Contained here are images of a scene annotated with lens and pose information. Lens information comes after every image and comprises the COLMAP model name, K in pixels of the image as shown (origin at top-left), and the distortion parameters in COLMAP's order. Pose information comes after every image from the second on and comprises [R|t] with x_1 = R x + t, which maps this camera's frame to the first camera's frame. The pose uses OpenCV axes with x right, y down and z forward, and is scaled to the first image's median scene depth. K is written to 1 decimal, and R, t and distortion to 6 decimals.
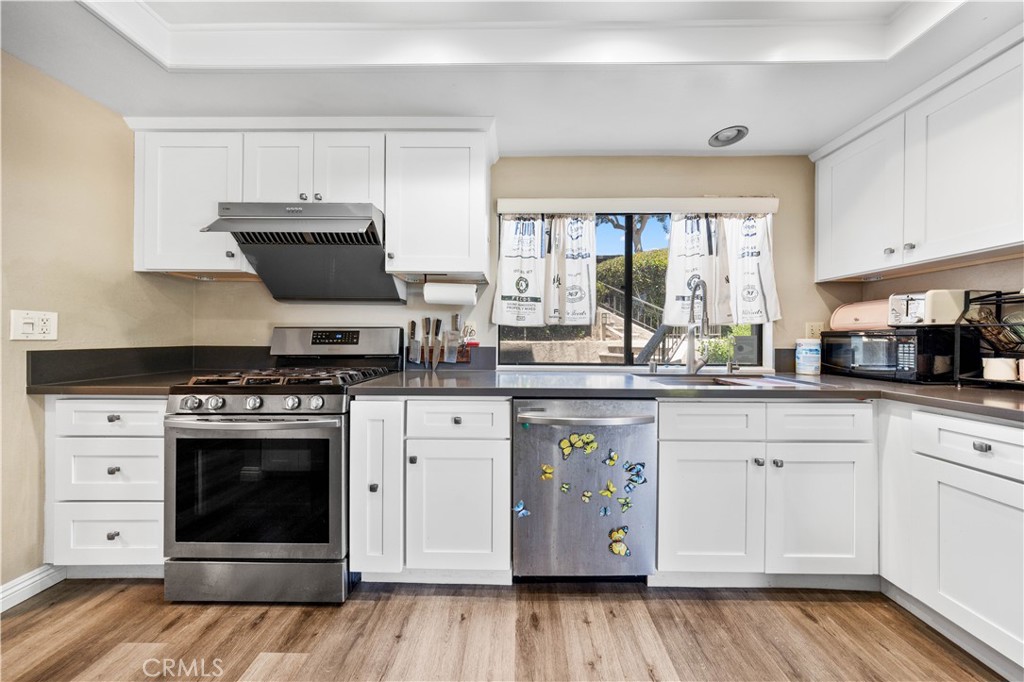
lens RADIAL K [[304.2, 0, 514.4], [0, 304.2, 338.0], [0, 0, 1]] dist [-0.000411, -0.000061]
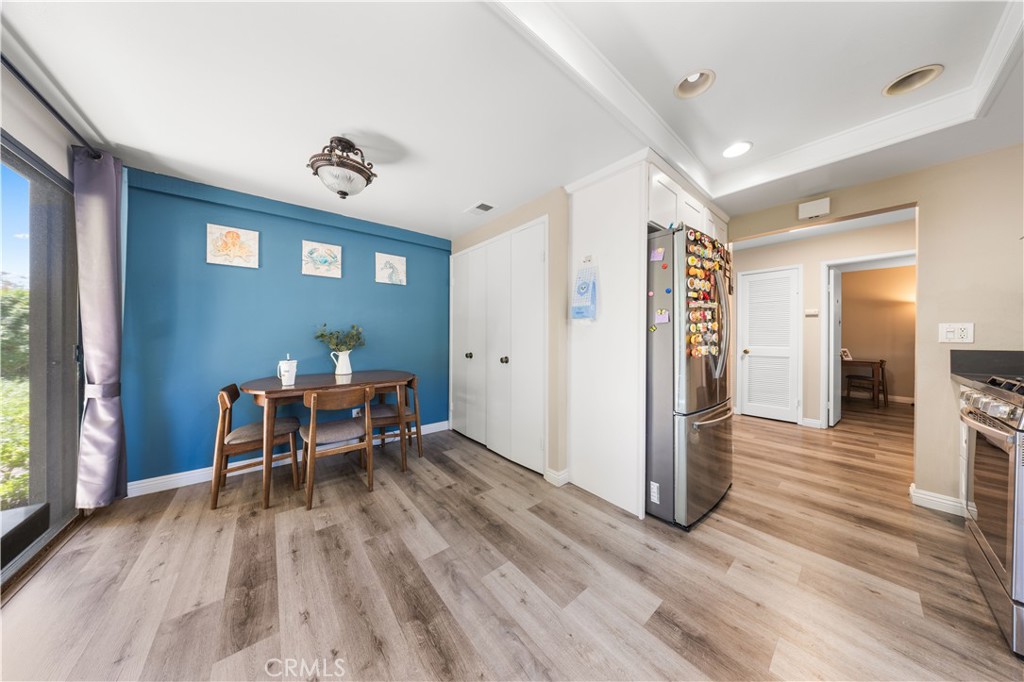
lens RADIAL K [[295.1, 0, 511.5], [0, 295.1, 335.1], [0, 0, 1]] dist [-0.000044, -0.000012]
pose [[-0.758809, -0.010453, -0.651229, 0.888402], [-0.009566, 0.999942, -0.004903, -0.002621], [0.651243, 0.002510, -0.758865, 0.596021]]
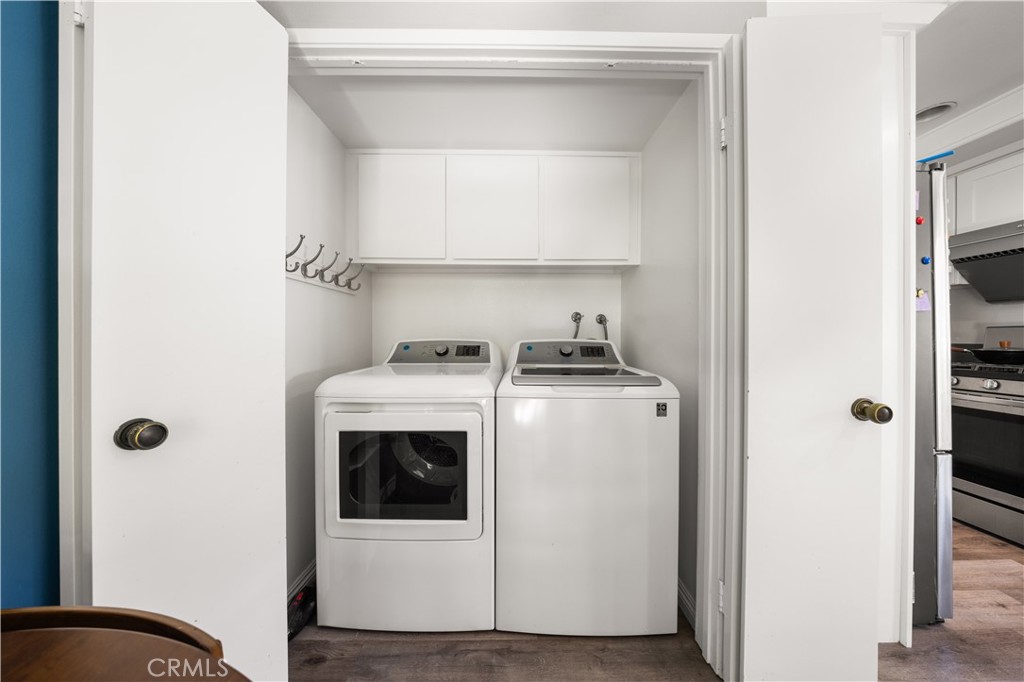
lens RADIAL K [[322.0, 0, 512.0], [0, 322.0, 341.0], [0, 0, 1]] dist [-0.000572, -0.000057]
pose [[0.037152, 0.003483, -0.999304, 0.413181], [-0.002711, 0.999991, 0.003385, 0.018190], [0.999306, 0.002583, 0.037161, -0.990482]]
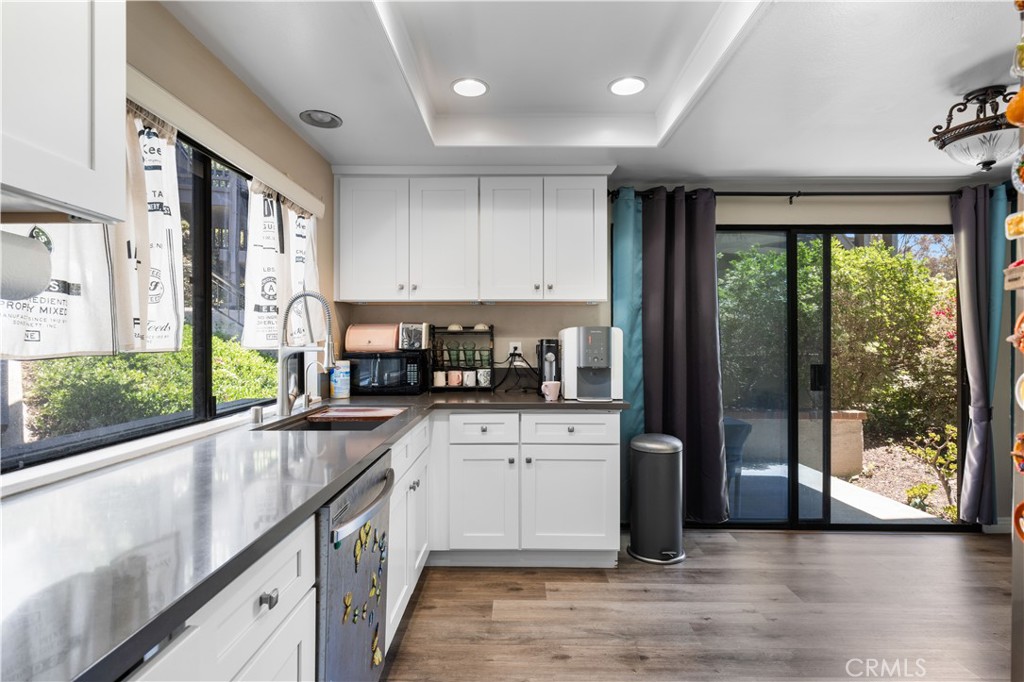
lens RADIAL K [[507.8, 0, 512.0], [0, 507.8, 341.0], [0, 0, 1]] dist [-0.001018, -0.000162]
pose [[0.000937, -0.003401, 0.999994, -0.781828], [-0.000430, 0.999994, 0.003401, -0.081718], [-0.999999, -0.000433, 0.000935, 0.571798]]
